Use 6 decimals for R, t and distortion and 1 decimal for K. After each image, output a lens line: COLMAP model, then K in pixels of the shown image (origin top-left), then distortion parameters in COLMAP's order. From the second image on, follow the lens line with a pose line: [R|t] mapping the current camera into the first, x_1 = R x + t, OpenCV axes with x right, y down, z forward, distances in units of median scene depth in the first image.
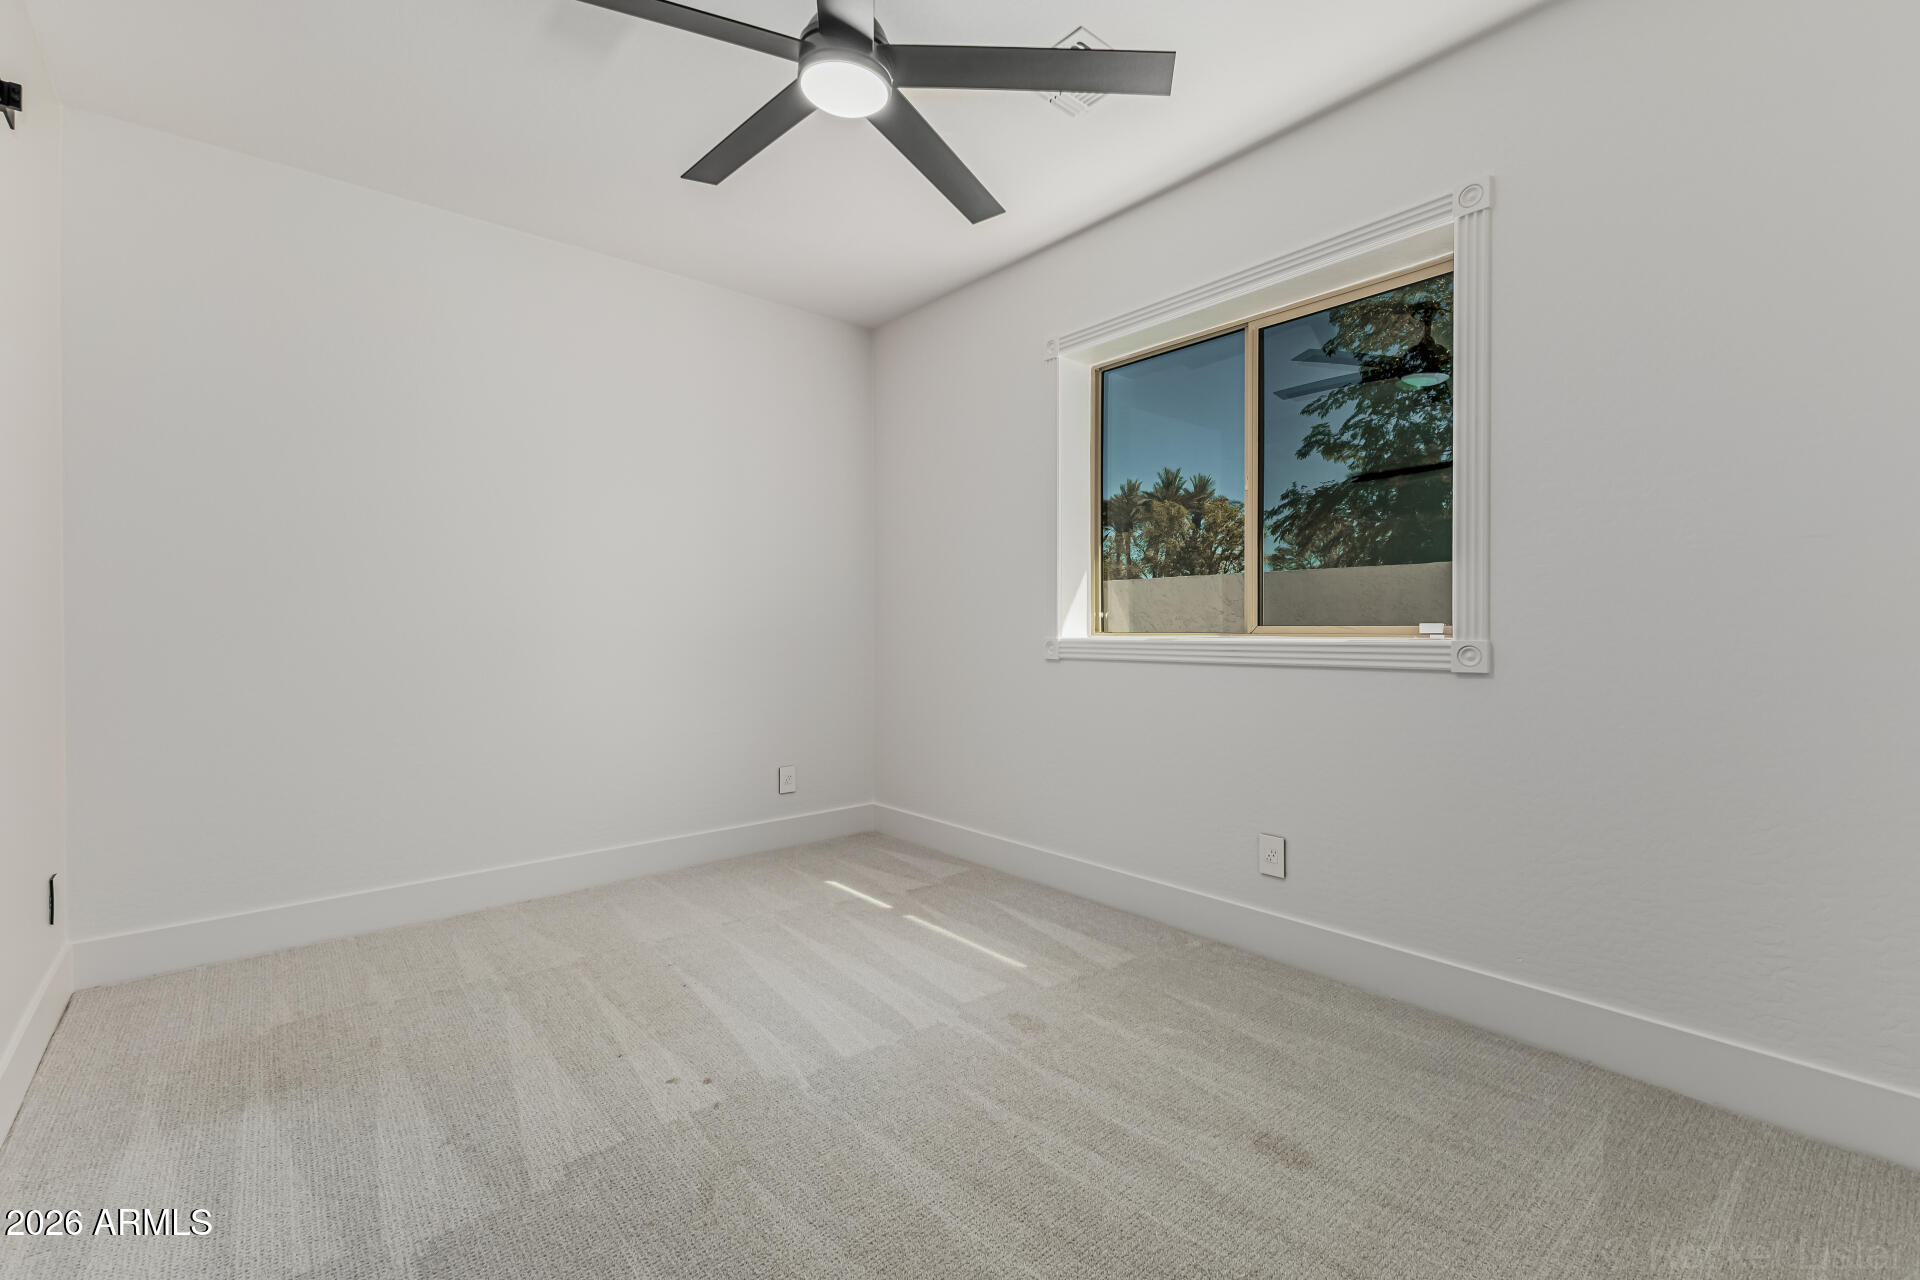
lens RADIAL K [[831.6, 0, 956.0], [0, 831.6, 634.2], [0, 0, 1]] dist [0.013237, -0.001673]
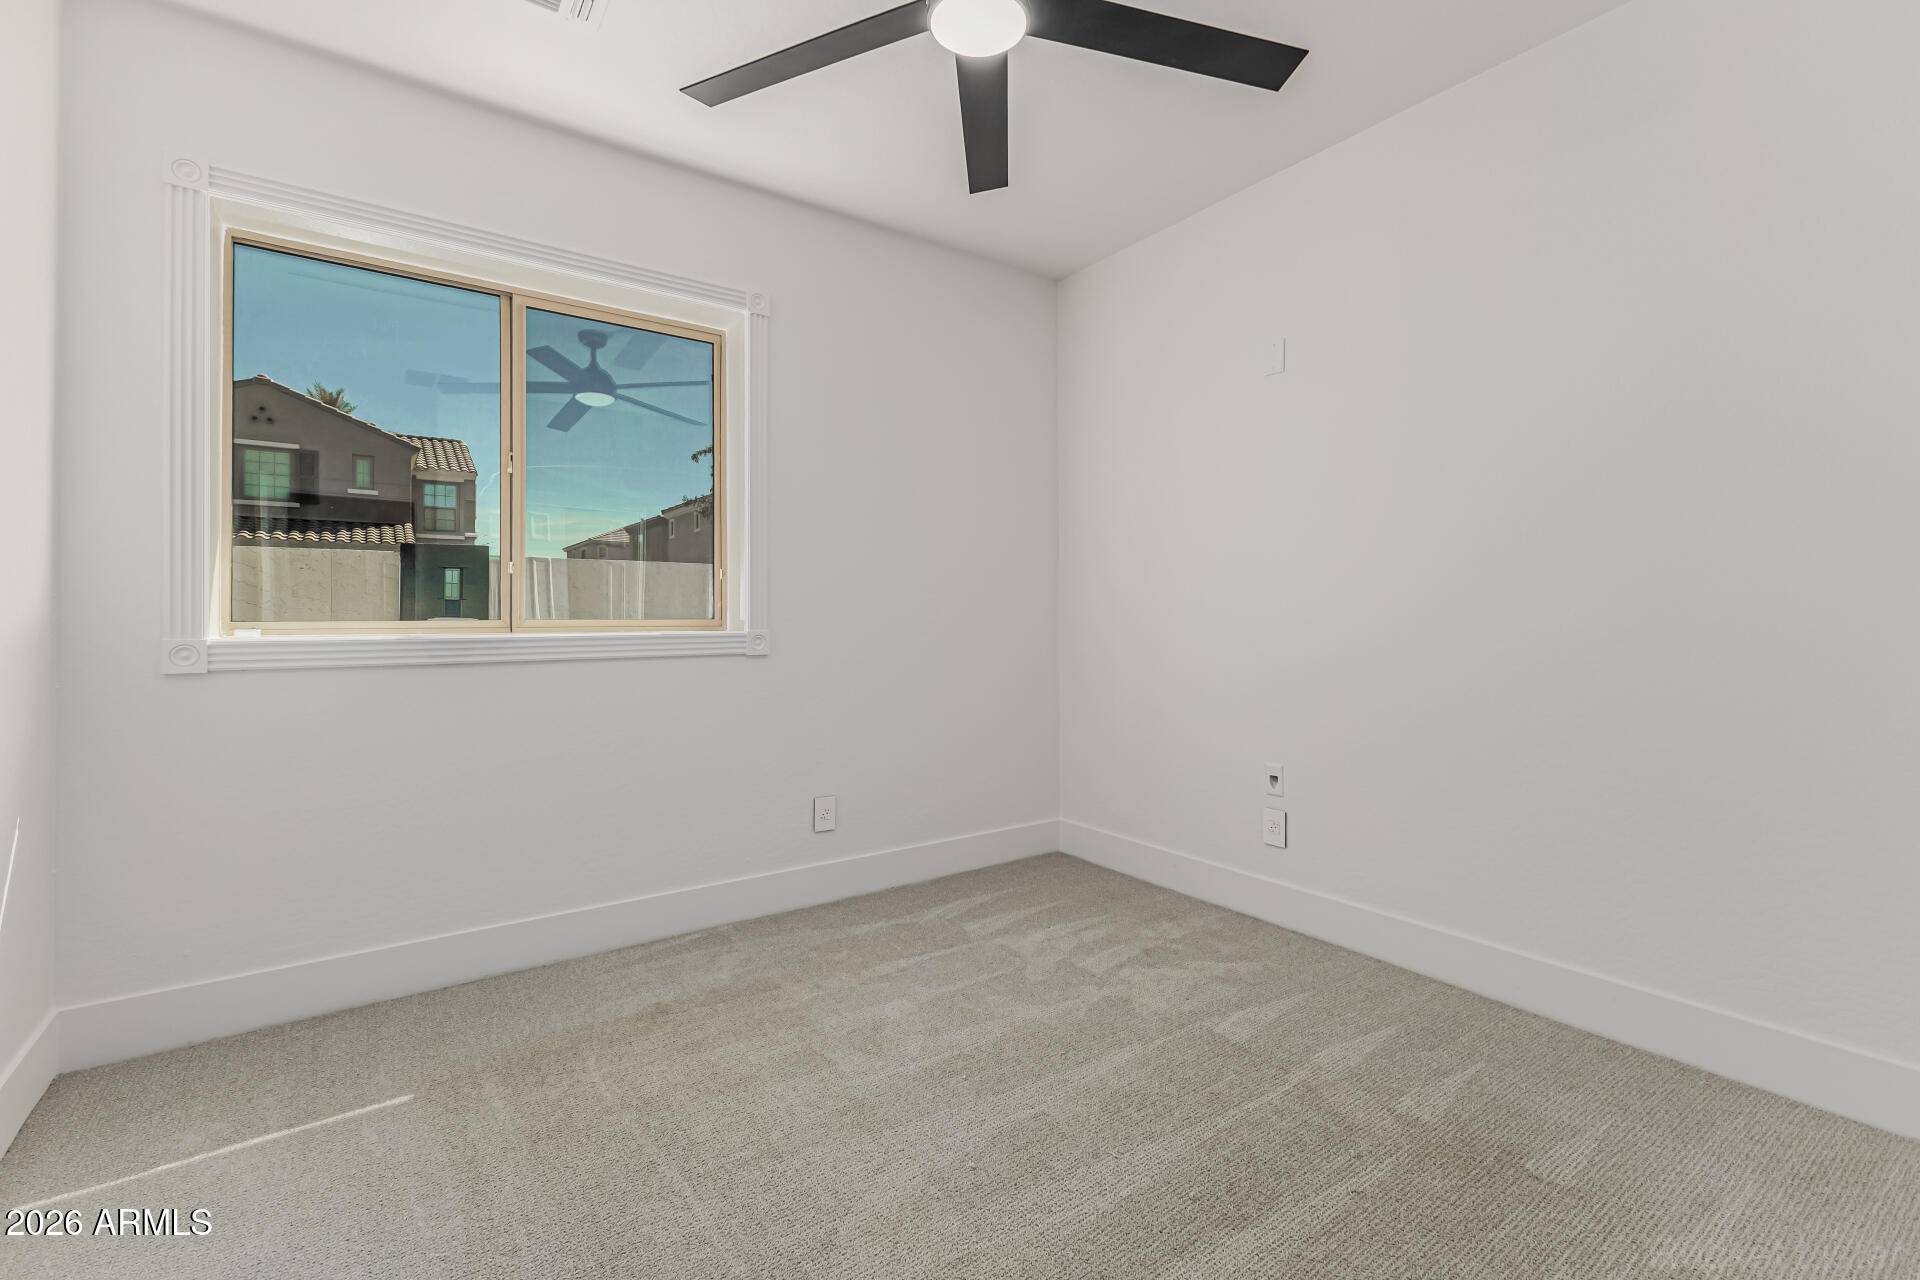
lens RADIAL K [[831.6, 0, 955.9], [0, 831.6, 626.0], [0, 0, 1]] dist [0.013237, -0.001673]
pose [[0.075698, -0.006877, 0.997107, -0.492064], [0.009667, 0.999934, 0.006162, -0.004033], [-0.997084, 0.009173, 0.075759, 0.410414]]
